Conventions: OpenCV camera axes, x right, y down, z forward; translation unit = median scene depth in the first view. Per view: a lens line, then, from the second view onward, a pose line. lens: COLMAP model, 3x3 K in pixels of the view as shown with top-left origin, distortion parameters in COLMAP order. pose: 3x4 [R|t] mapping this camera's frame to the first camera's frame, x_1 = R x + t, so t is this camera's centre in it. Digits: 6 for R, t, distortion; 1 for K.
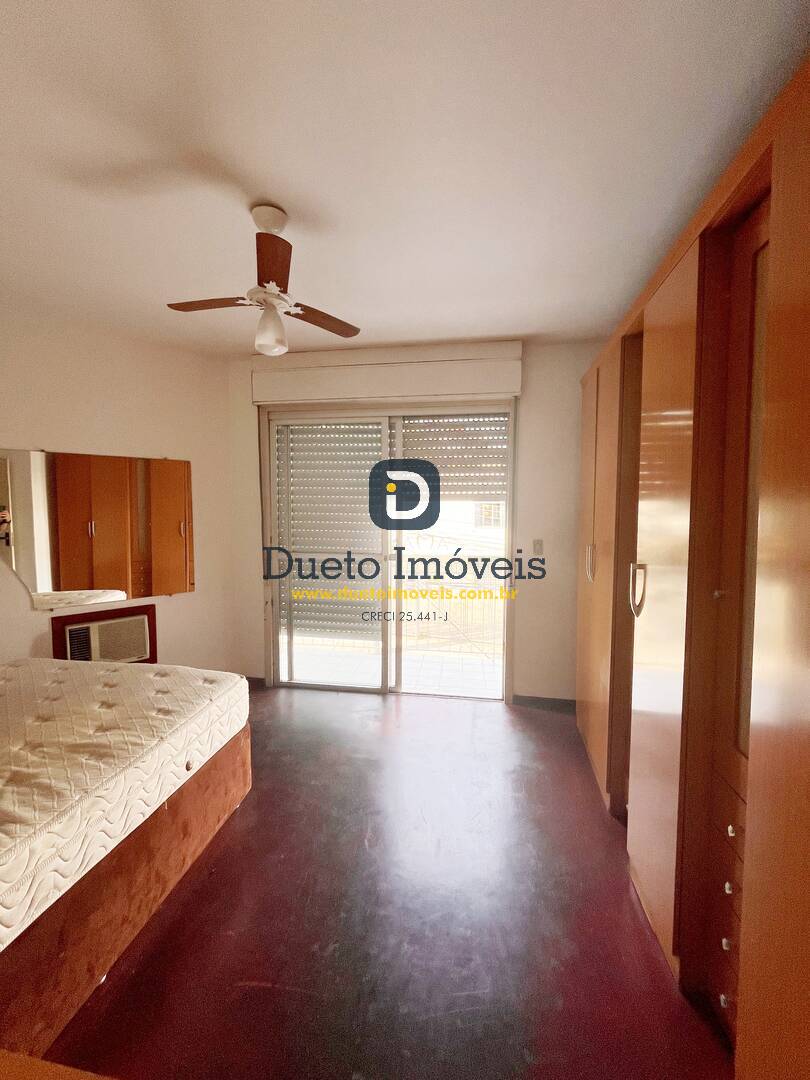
lens RADIAL K [[437.0, 0, 411.0], [0, 437.0, 538.5], [0, 0, 1]] dist [-0.003691, -0.001030]
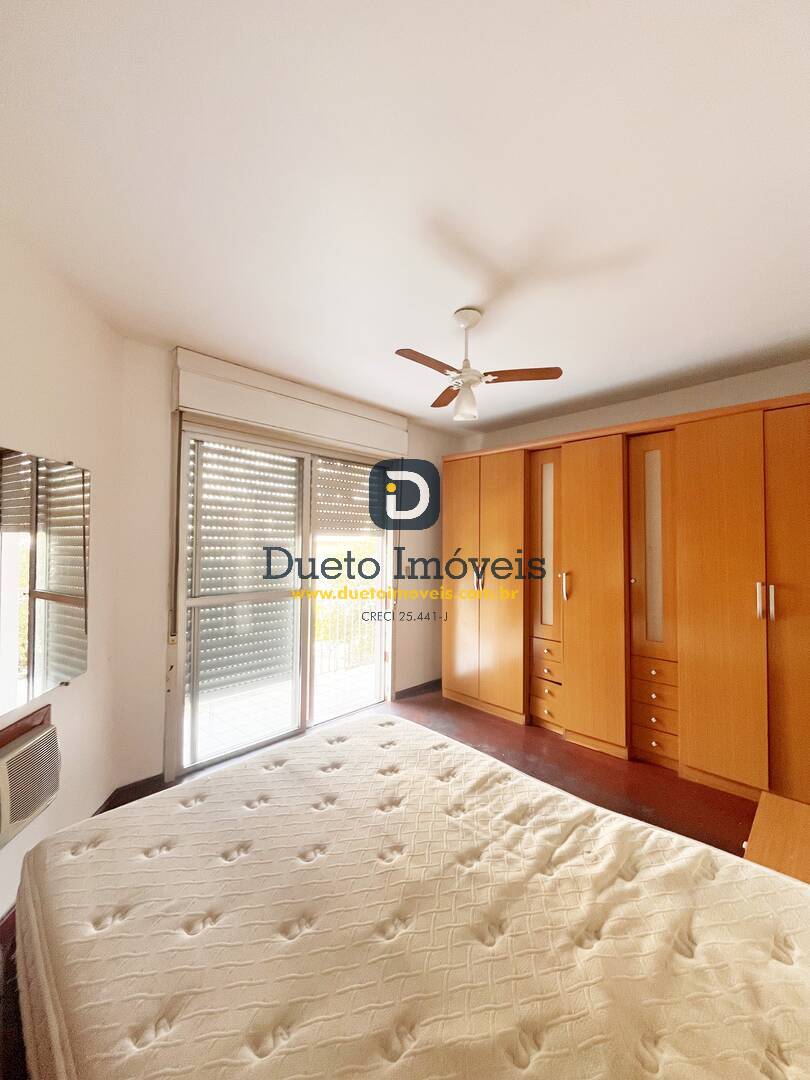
lens RADIAL K [[437.0, 0, 409.5], [0, 437.0, 536.5], [0, 0, 1]] dist [-0.003691, -0.001030]
pose [[0.564474, 0.012630, 0.825354, -1.429253], [0.049659, 0.997552, -0.049228, -0.041030], [-0.823956, 0.068775, 0.562465, 0.452819]]
